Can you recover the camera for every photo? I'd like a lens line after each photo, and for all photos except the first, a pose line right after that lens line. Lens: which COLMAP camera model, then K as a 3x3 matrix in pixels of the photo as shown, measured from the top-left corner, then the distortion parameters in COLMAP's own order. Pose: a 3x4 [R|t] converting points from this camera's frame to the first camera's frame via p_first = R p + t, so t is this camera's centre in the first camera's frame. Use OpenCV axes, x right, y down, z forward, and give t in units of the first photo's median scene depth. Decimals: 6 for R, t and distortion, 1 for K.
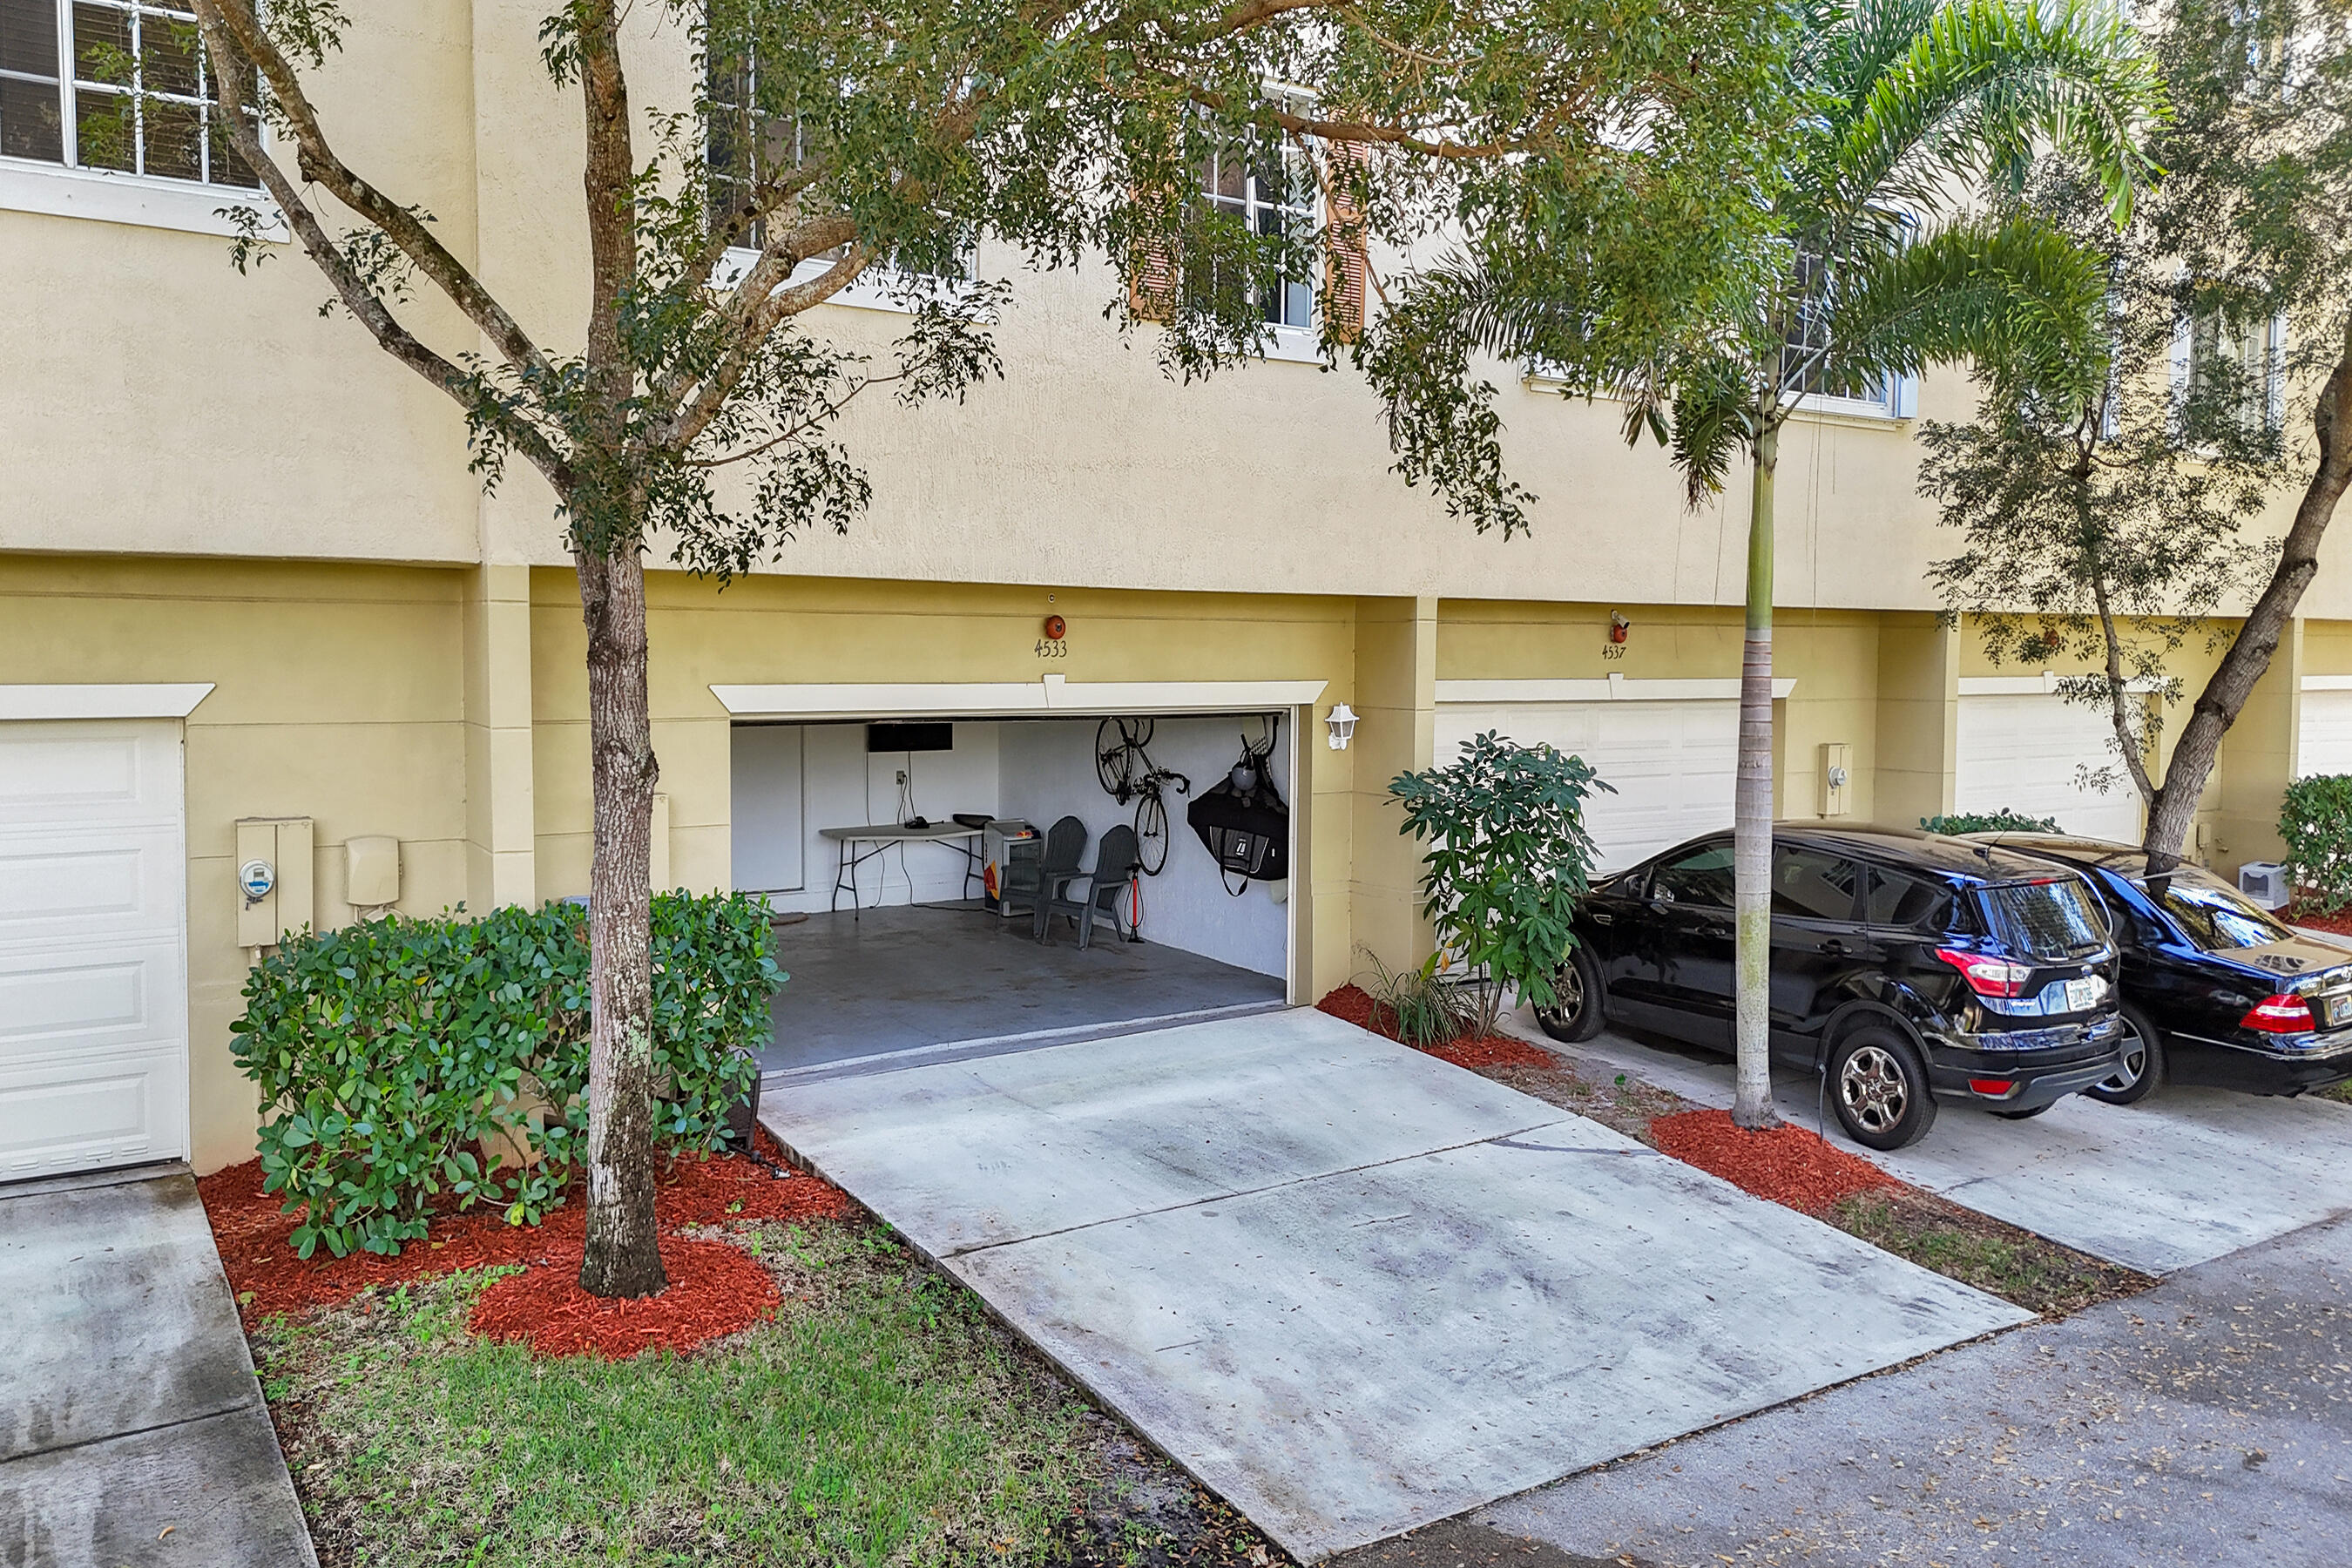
lens RADIAL K [[1714.4, 0, 1155.3], [0, 1714.4, 780.4], [0, 0, 1]] dist [0.079360, -0.061198]
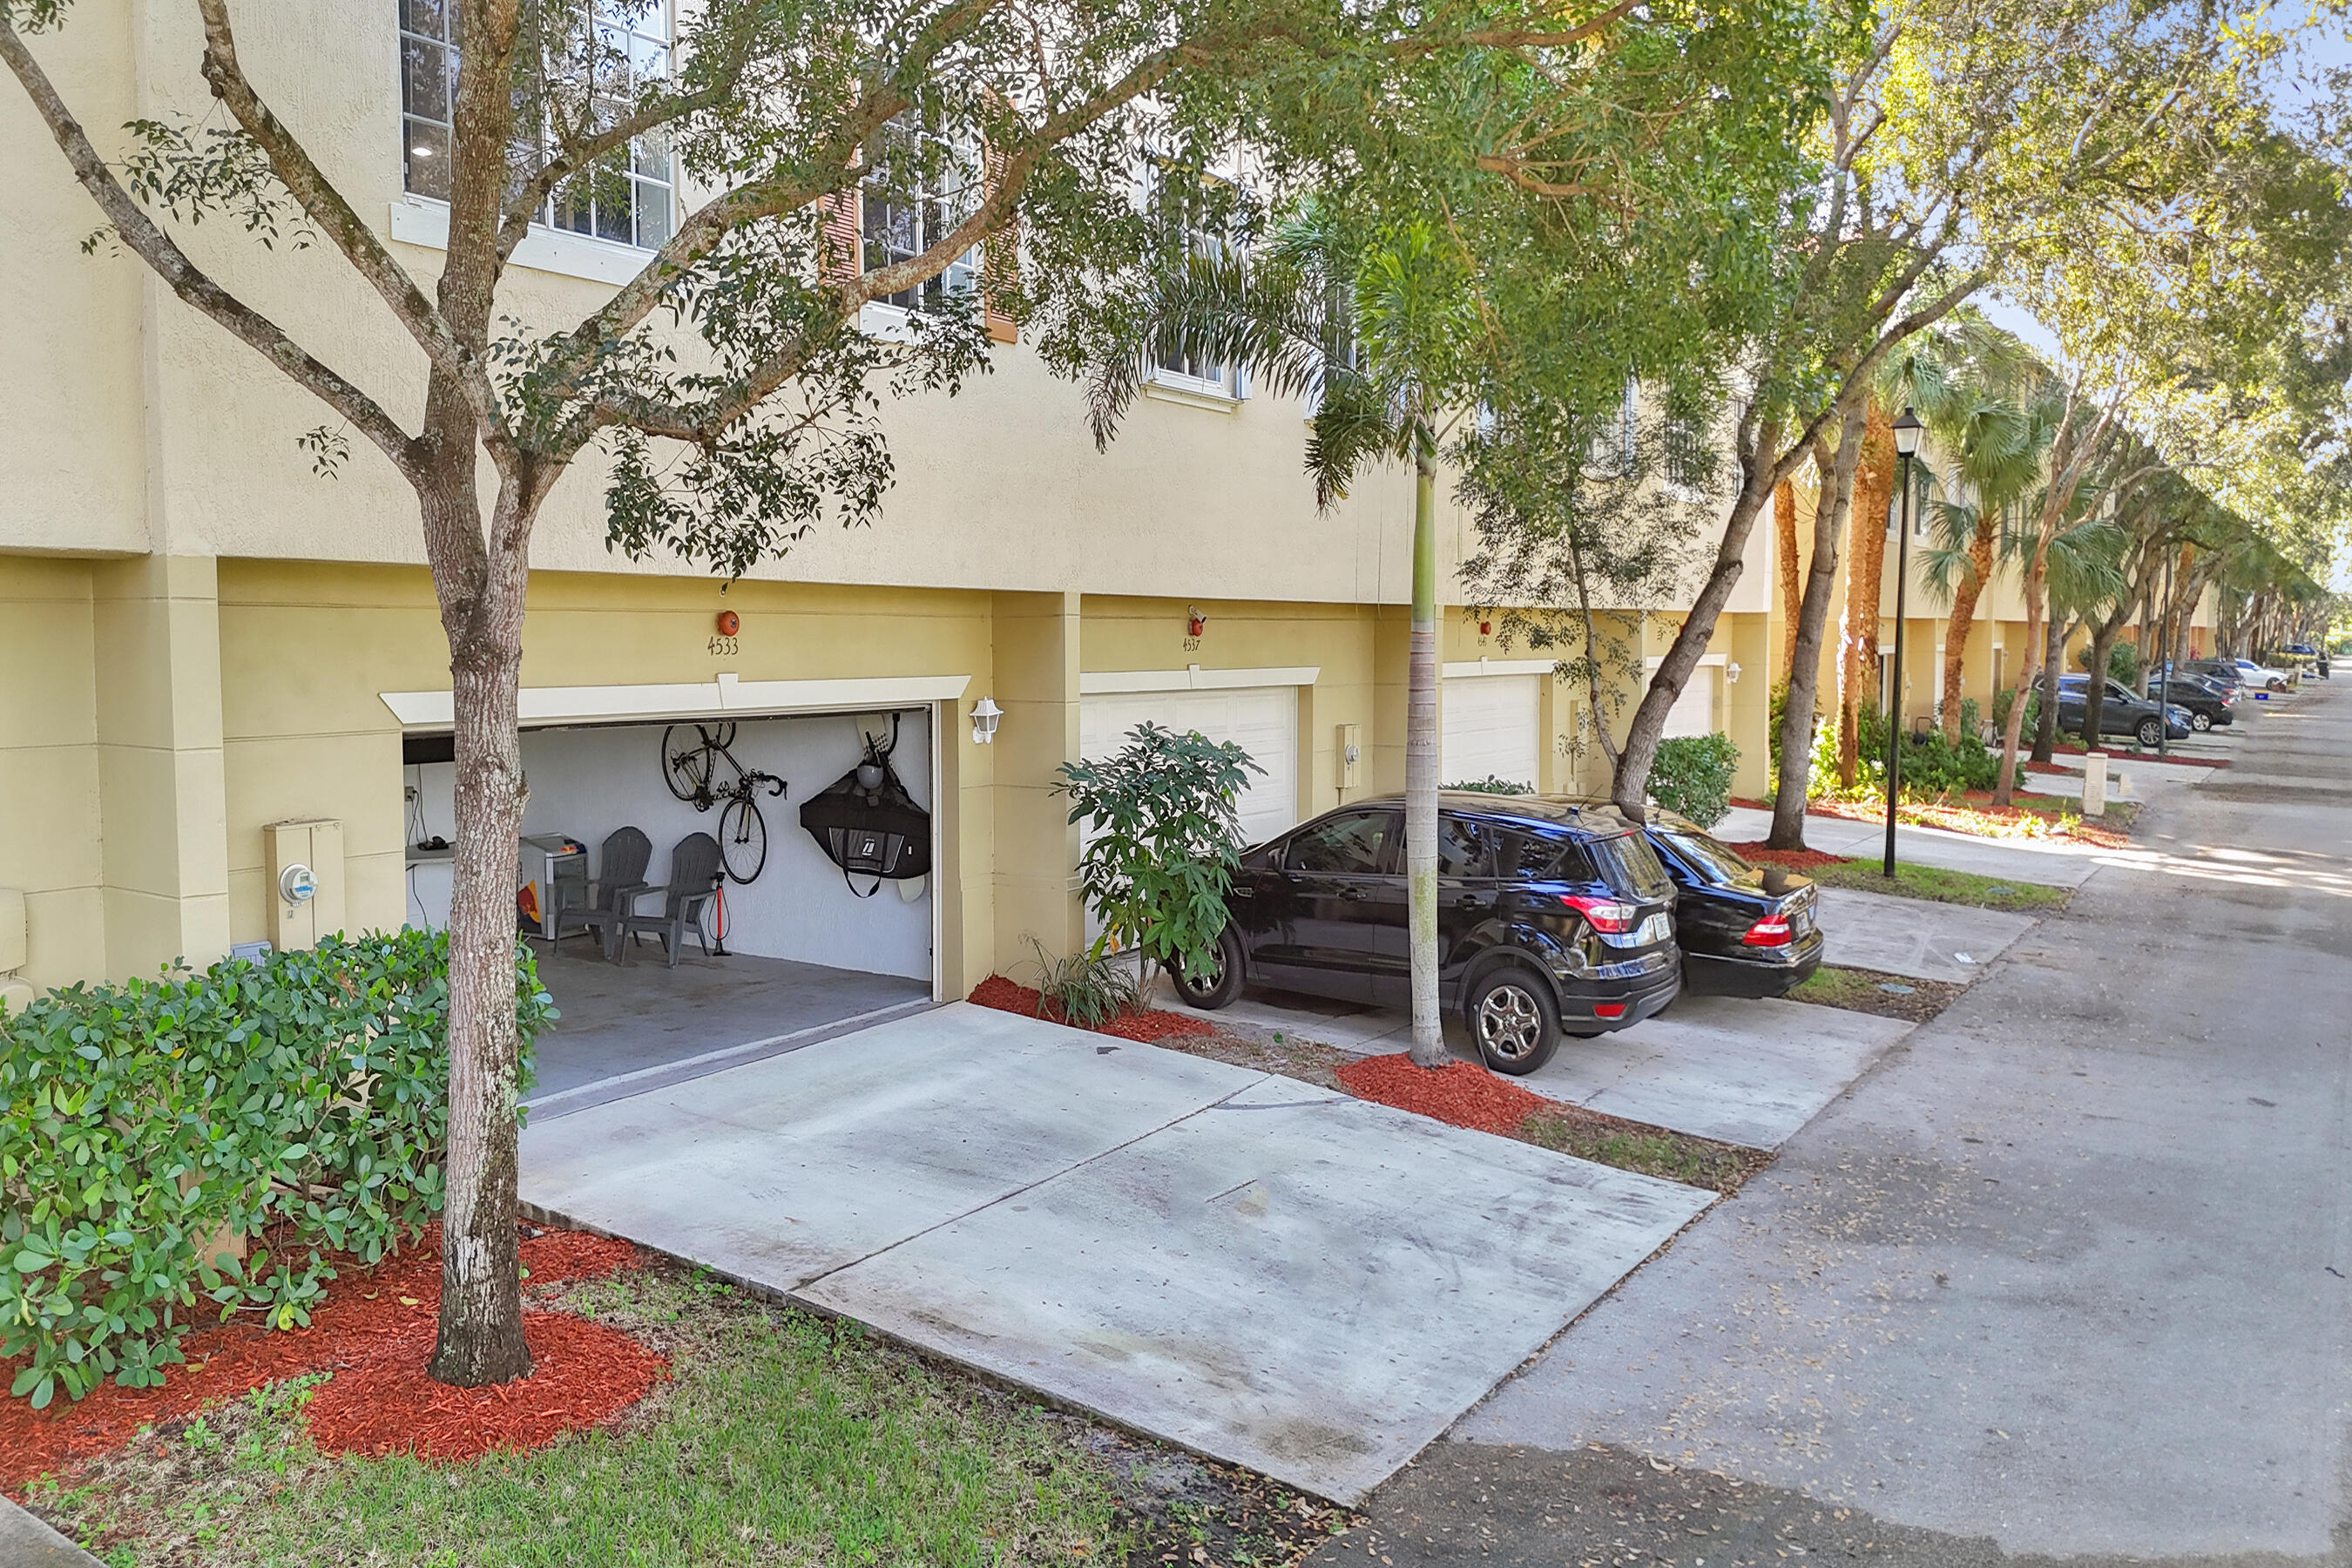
lens RADIAL K [[1714.4, 0, 1155.3], [0, 1714.4, 780.4], [0, 0, 1]] dist [0.079360, -0.061198]
pose [[0.928543, -0.043443, 0.368674, -0.235015], [0.042497, 0.999039, 0.010688, -0.003987], [-0.368784, 0.005743, 0.929497, 0.035340]]
